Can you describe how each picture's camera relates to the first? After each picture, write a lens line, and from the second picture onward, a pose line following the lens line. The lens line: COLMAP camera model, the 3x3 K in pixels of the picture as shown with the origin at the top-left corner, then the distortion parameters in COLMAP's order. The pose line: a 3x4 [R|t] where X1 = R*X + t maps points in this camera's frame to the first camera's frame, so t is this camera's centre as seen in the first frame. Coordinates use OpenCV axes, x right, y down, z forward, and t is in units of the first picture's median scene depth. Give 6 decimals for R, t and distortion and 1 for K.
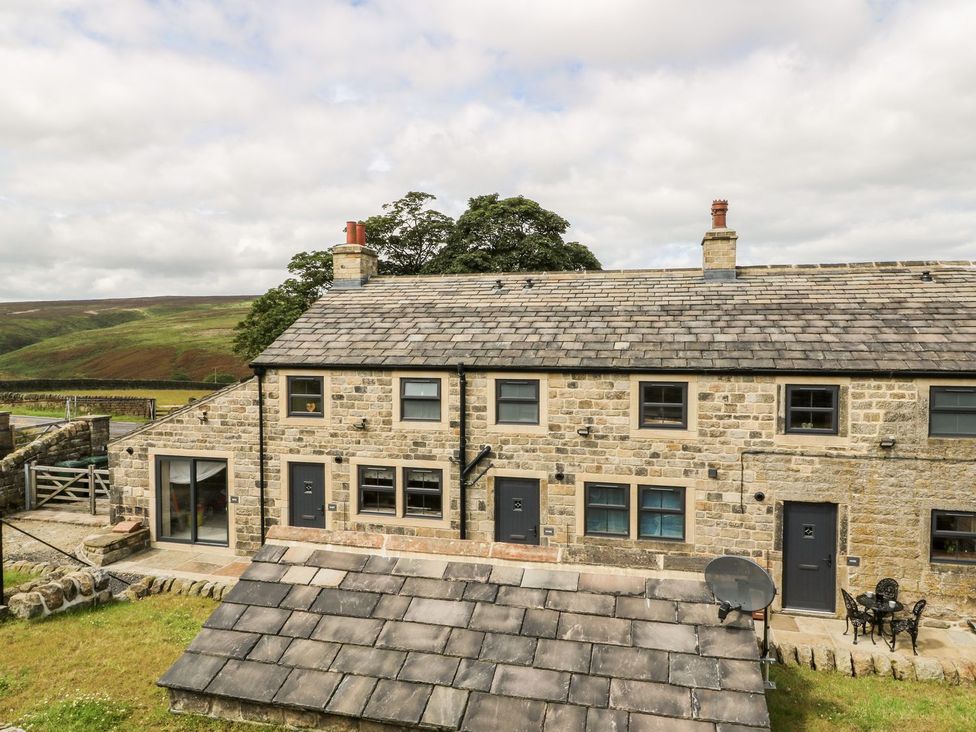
lens RADIAL K [[586.3, 0, 463.3], [0, 586.3, 370.2], [0, 0, 1]] dist [0.003783, -0.001977]
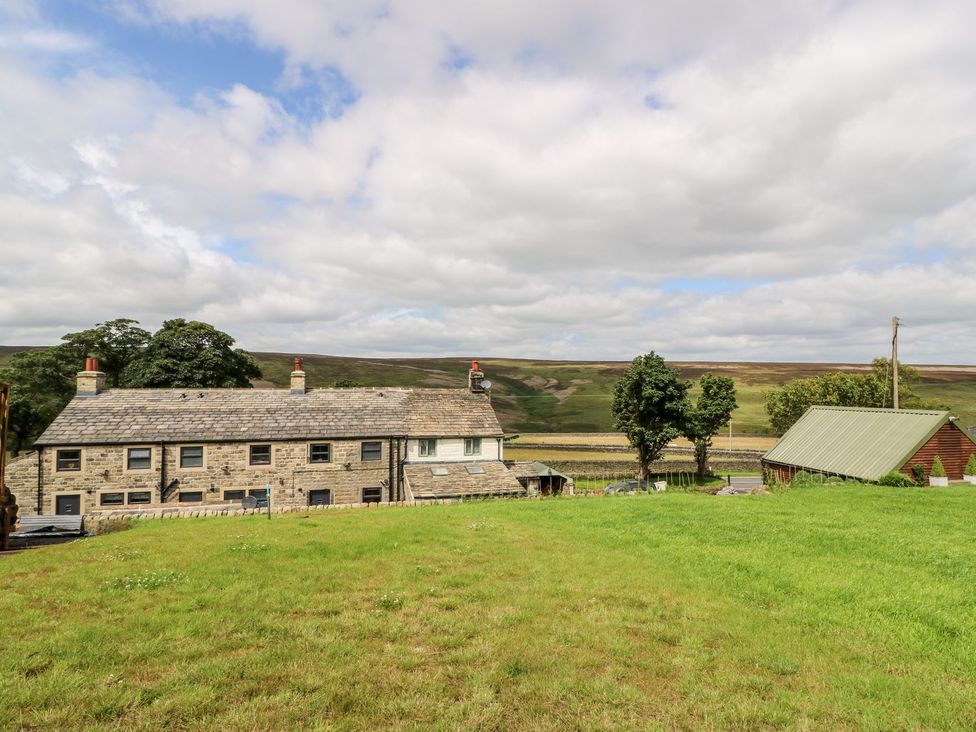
lens RADIAL K [[555.0, 0, 488.0], [0, 555.0, 366.0], [0, 0, 1]] dist [-0.004612, -0.010868]
pose [[0.846379, 0.024937, 0.531997, -0.079029], [0.017607, 0.997047, -0.074747, -0.109633], [-0.532290, 0.072631, 0.843441, -1.344274]]
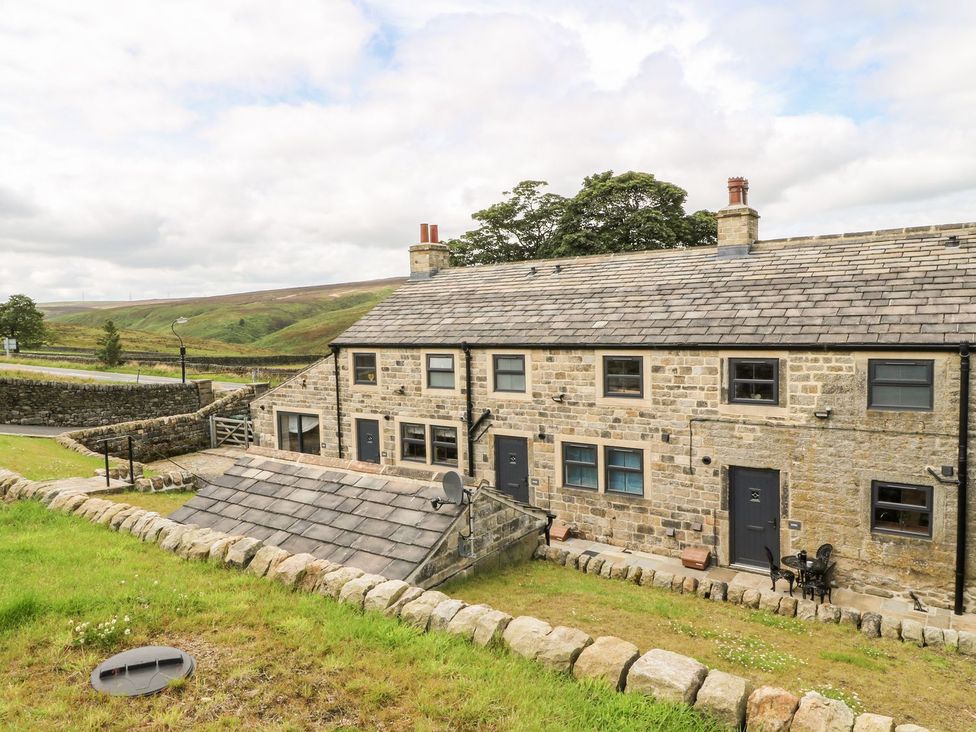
lens RADIAL K [[627.9, 0, 488.0], [0, 627.9, 366.0], [0, 0, 1]] dist [-0.002205, -0.001685]
pose [[0.936641, 0.000623, -0.350290, 0.495840], [0.011988, 0.999356, 0.033833, -0.004871], [0.350085, -0.035889, 0.936030, -0.217394]]
